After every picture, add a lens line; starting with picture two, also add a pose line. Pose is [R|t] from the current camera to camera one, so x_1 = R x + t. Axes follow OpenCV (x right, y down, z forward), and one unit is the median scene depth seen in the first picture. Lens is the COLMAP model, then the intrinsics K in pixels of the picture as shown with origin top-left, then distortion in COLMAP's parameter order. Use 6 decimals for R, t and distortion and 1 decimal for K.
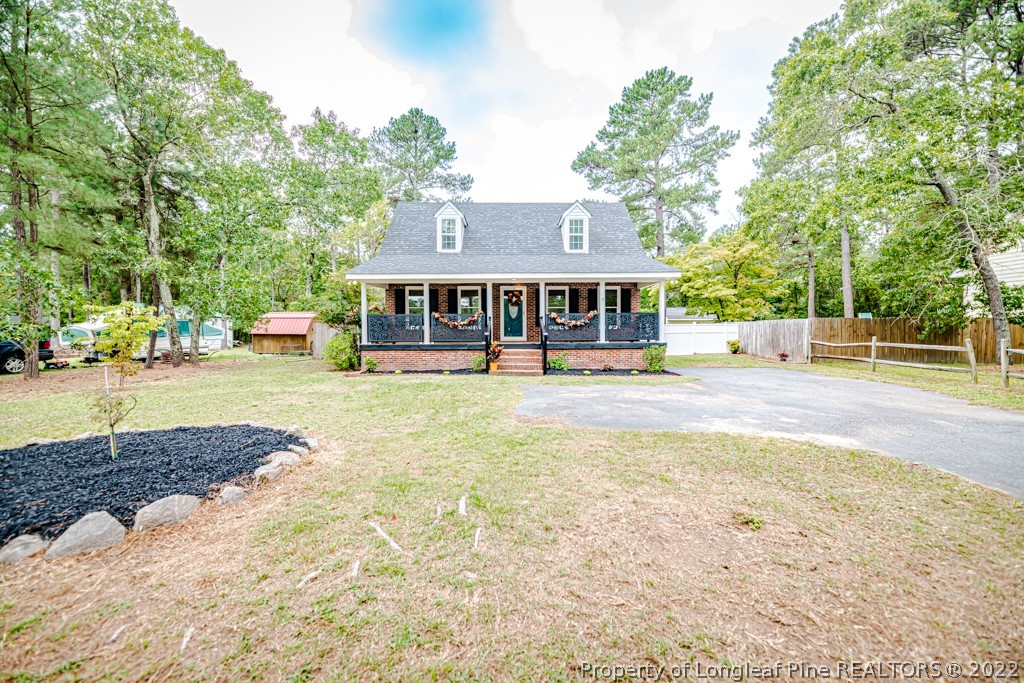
lens RADIAL K [[408.7, 0, 513.2], [0, 408.7, 337.2], [0, 0, 1]] dist [-0.003417, -0.000167]
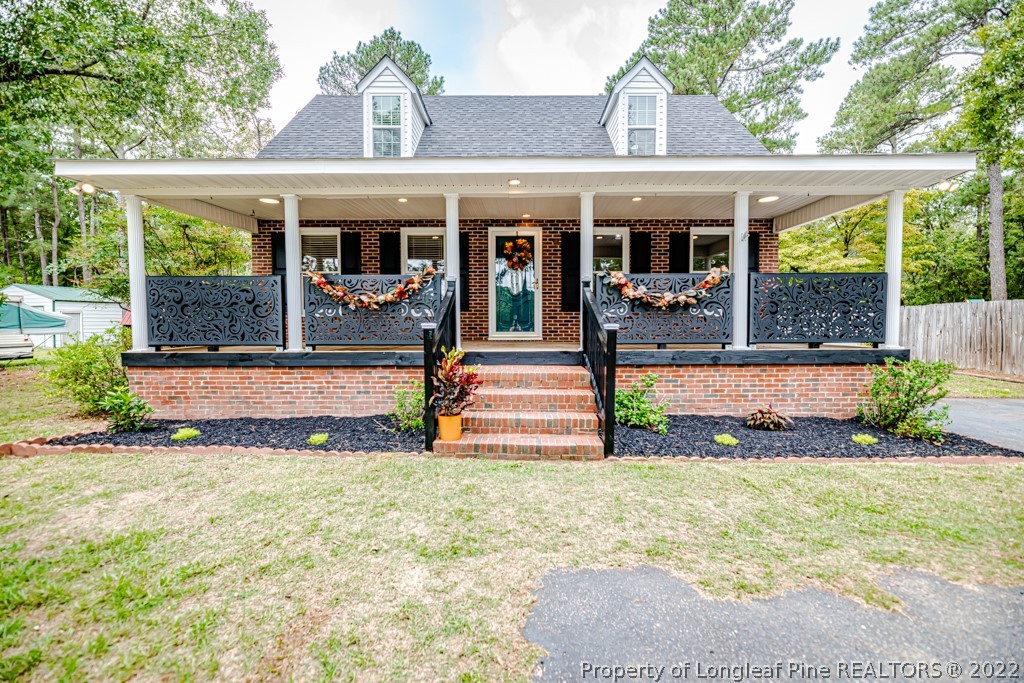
lens RADIAL K [[408.7, 0, 513.2], [0, 408.7, 337.2], [0, 0, 1]] dist [-0.003417, -0.000167]
pose [[0.999867, 0.001251, -0.016252, 0.007020], [-0.000929, 0.999804, 0.019797, -0.005165], [0.016274, -0.019780, 0.999672, 0.603374]]
